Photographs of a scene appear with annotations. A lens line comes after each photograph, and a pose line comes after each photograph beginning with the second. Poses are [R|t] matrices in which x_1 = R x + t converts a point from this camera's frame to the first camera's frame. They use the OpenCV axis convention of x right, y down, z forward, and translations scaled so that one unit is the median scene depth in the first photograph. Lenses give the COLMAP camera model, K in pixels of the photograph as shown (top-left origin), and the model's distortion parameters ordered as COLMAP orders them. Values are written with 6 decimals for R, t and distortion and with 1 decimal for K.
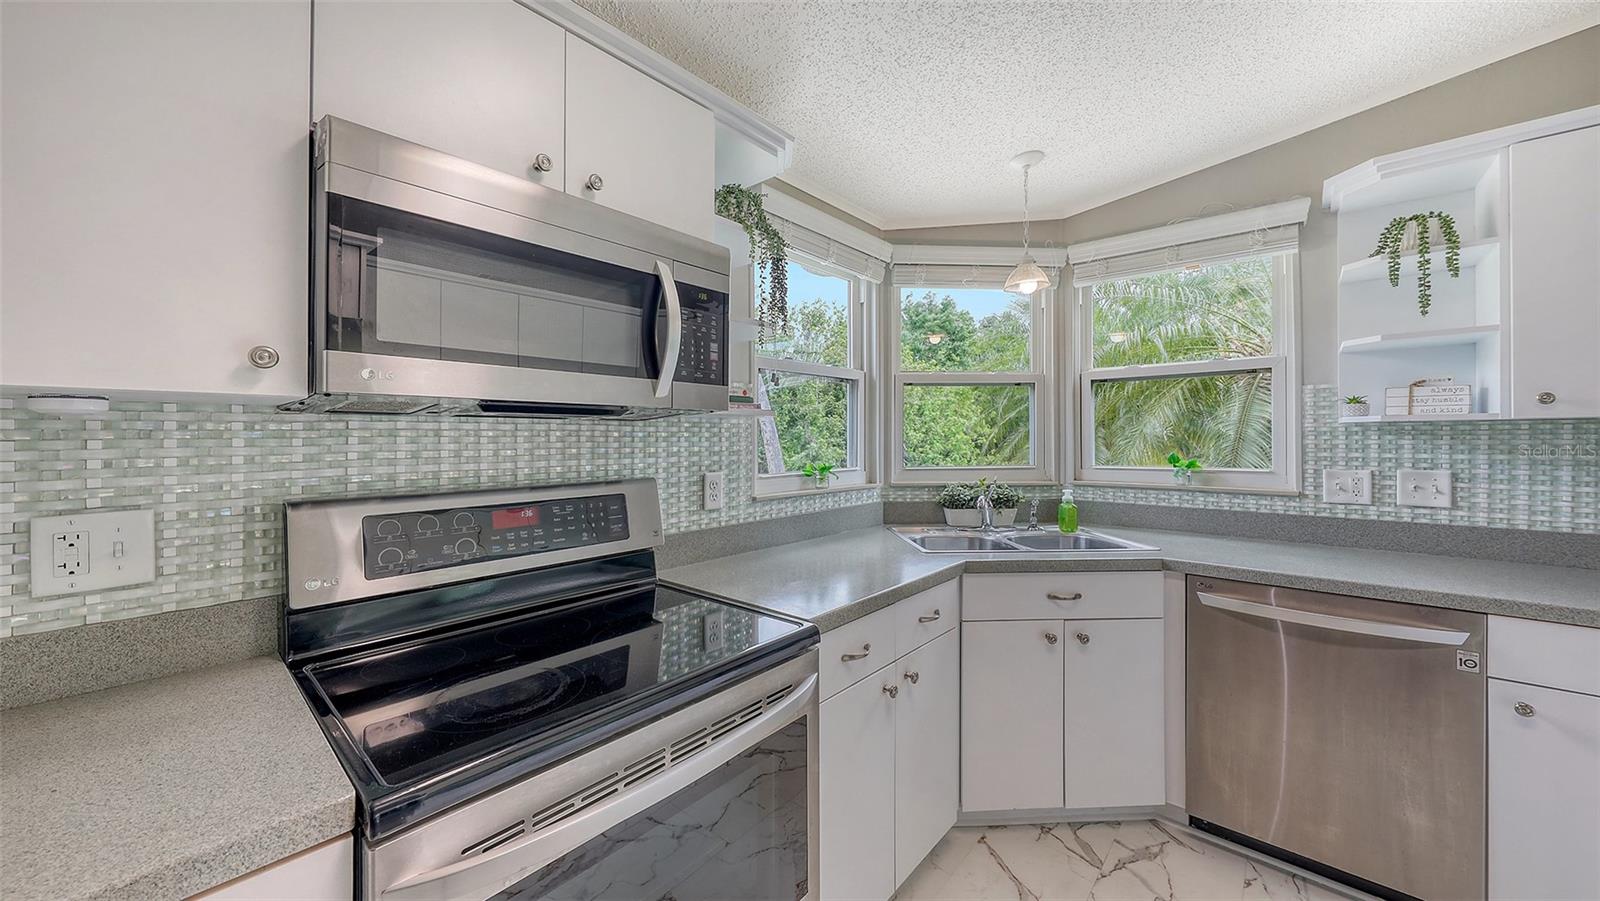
lens RADIAL K [[543.0, 0, 798.2], [0, 543.0, 442.4], [0, 0, 1]] dist [0.000877, -0.000180]
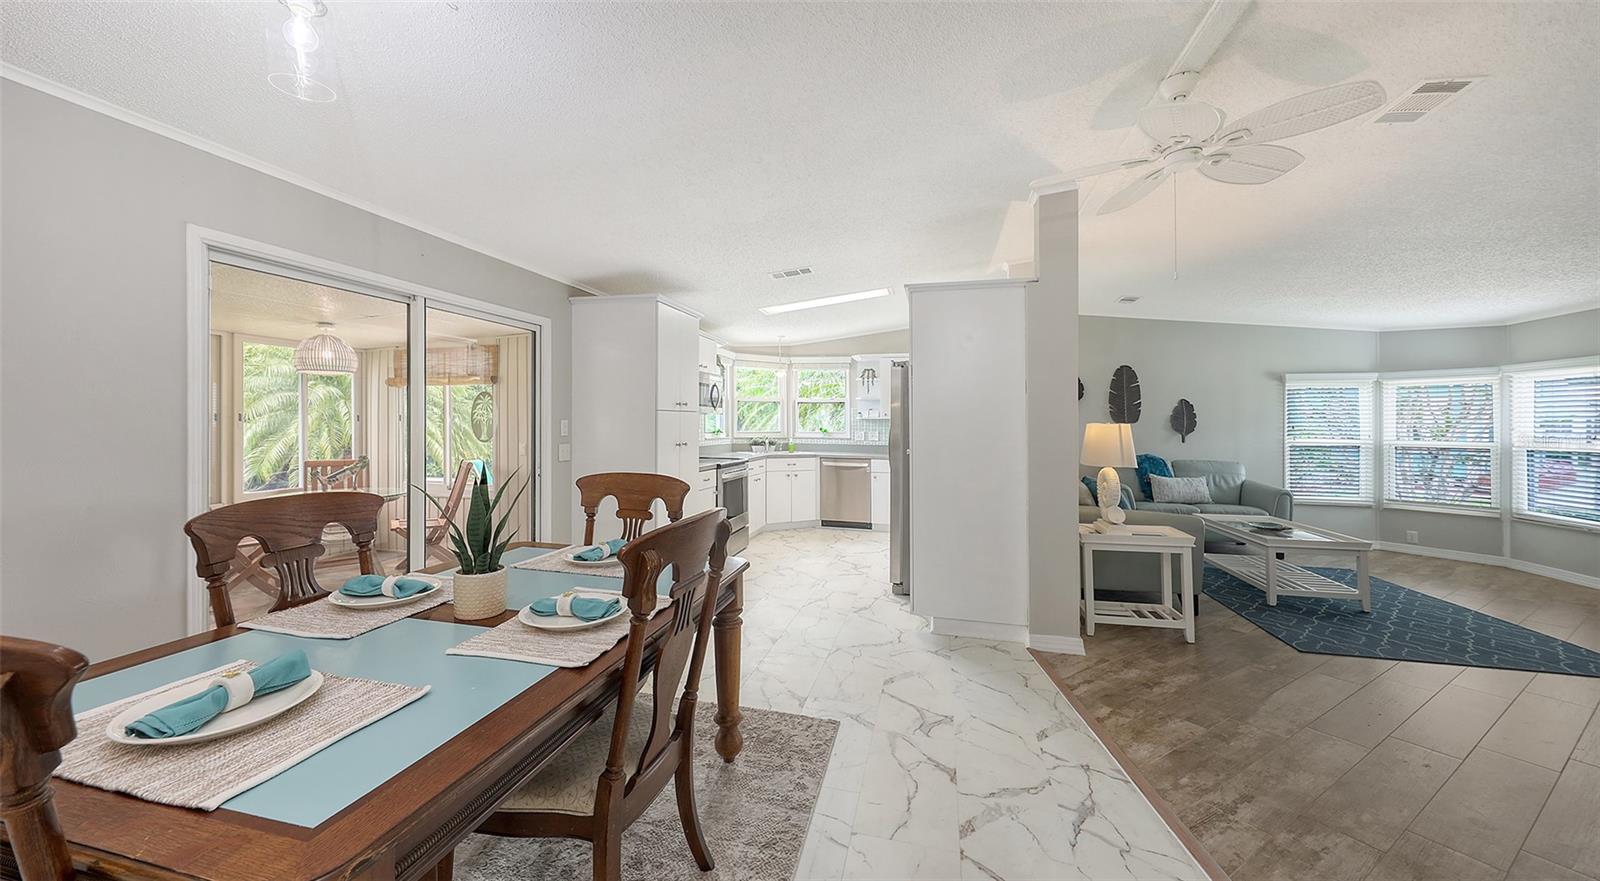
lens RADIAL K [[581.2, 0, 791.9], [0, 581.2, 411.8], [0, 0, 1]] dist [0.014553, -0.000285]
pose [[0.882024, 0.025162, 0.470533, -1.339528], [-0.012392, 0.999467, -0.030218, 0.044436], [-0.471042, 0.020822, 0.881865, -2.428860]]
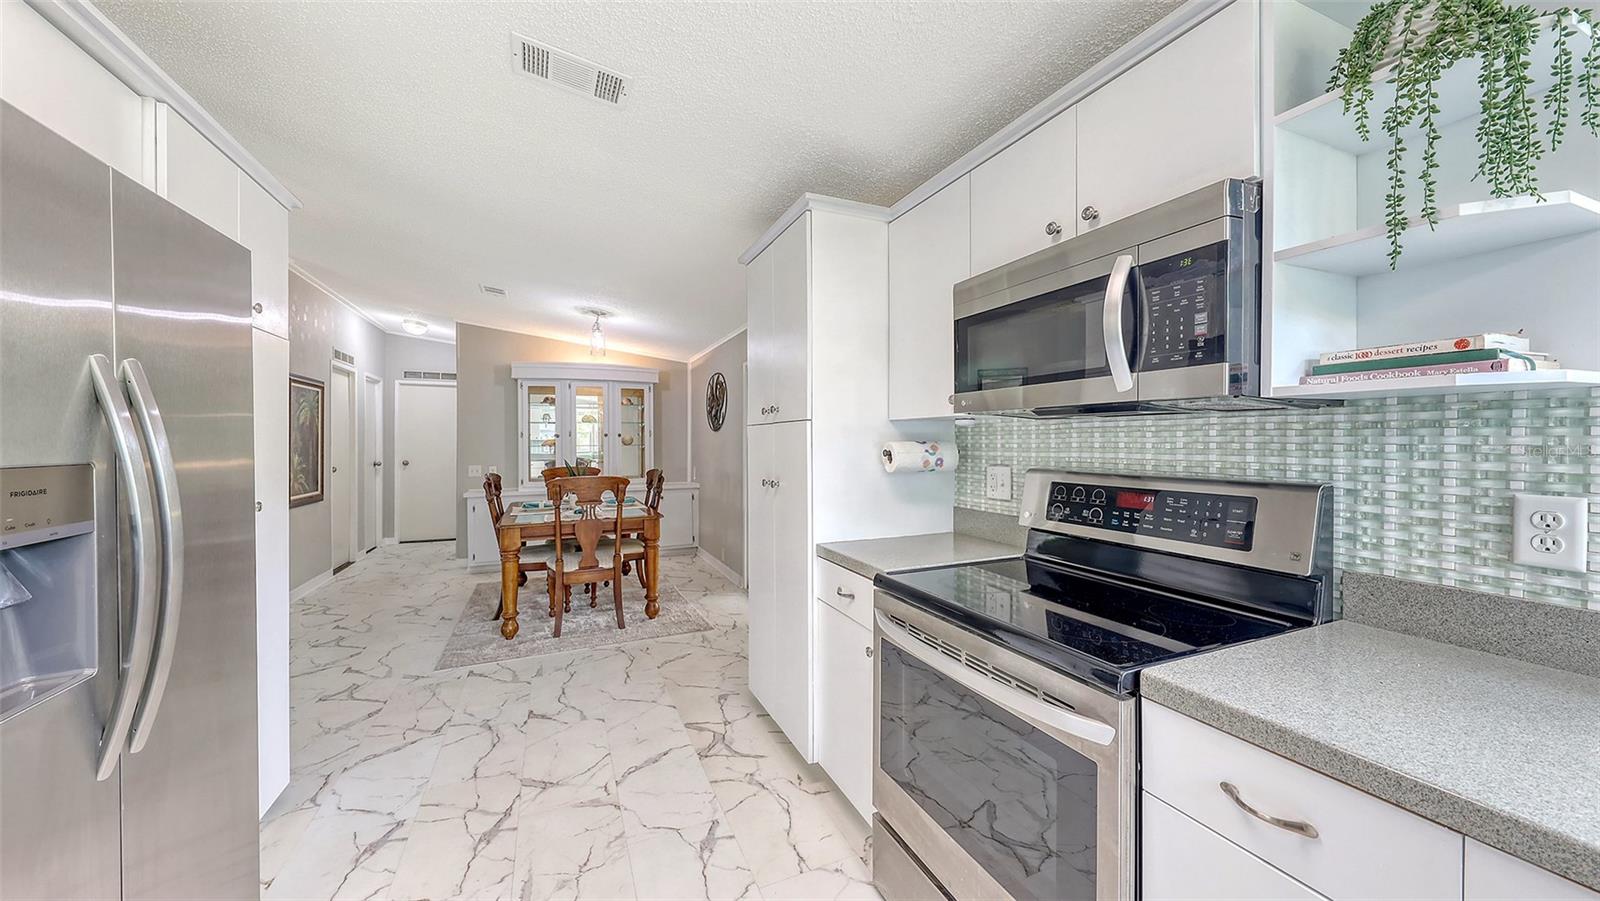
lens RADIAL K [[558.5, 0, 802.7], [0, 558.5, 442.8], [0, 0, 1]] dist [0.000370, 0.000031]
pose [[-0.385006, 0.013298, -0.922818, 0.752296], [0.000531, 0.999899, 0.014187, -0.003023], [0.922914, 0.004972, -0.384974, 0.698650]]
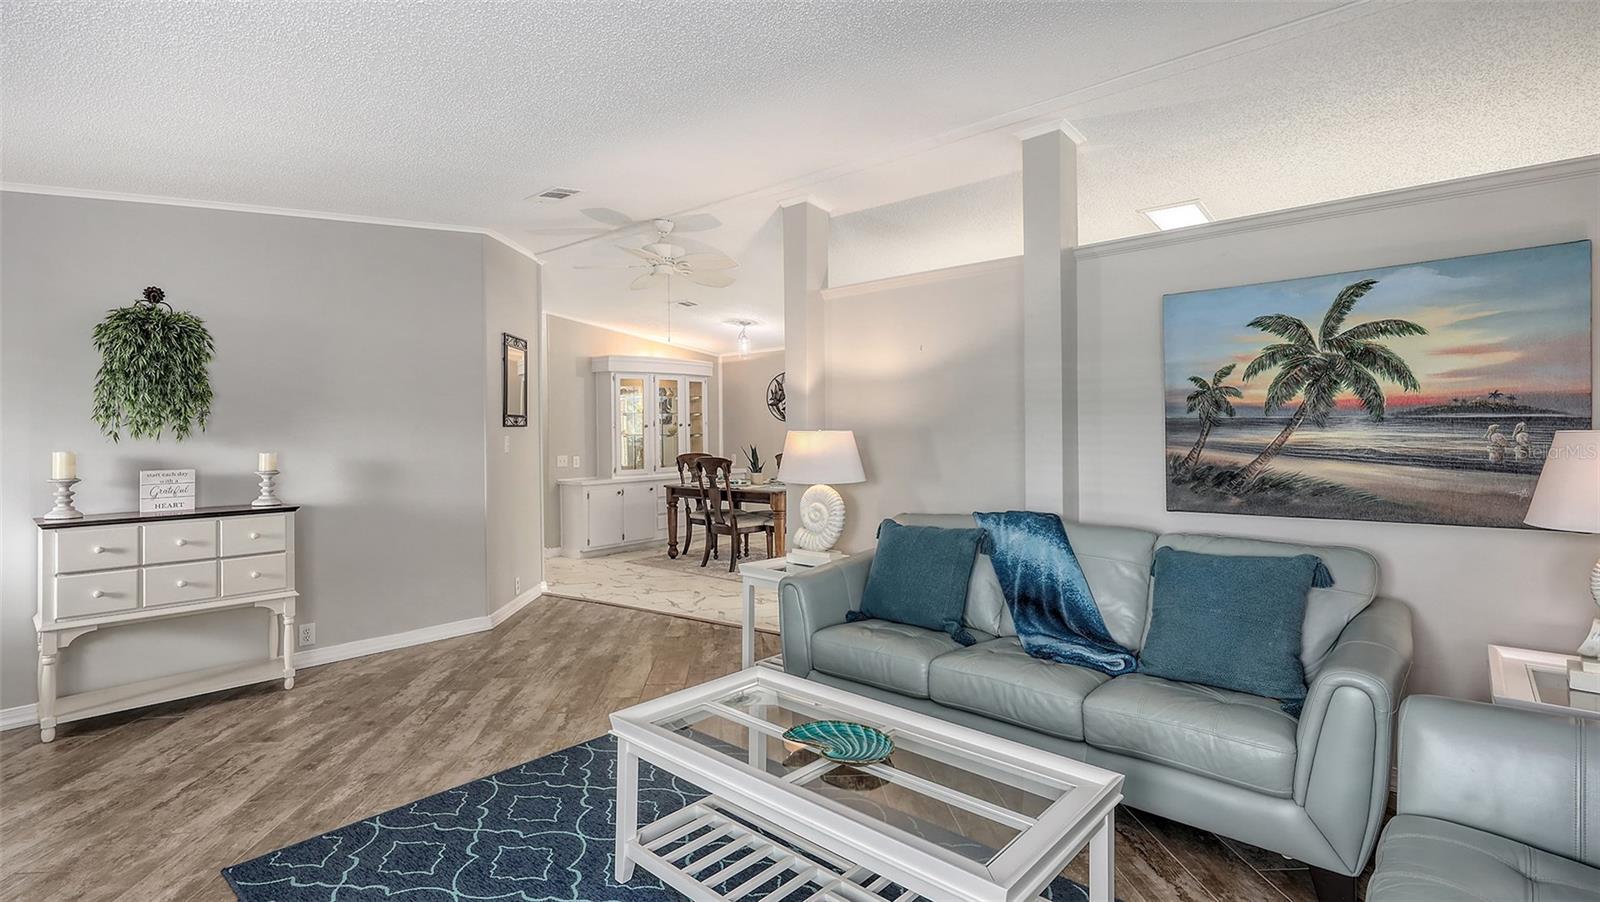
lens RADIAL K [[737.9, 0, 791.7], [0, 737.9, 429.5], [0, 0, 1]] dist [0.018287, 0.000111]
pose [[0.002106, 0.010341, -0.999944, 3.035315], [0.002795, 0.999943, 0.010346, -0.023542], [0.999994, -0.002817, 0.002077, -1.117303]]
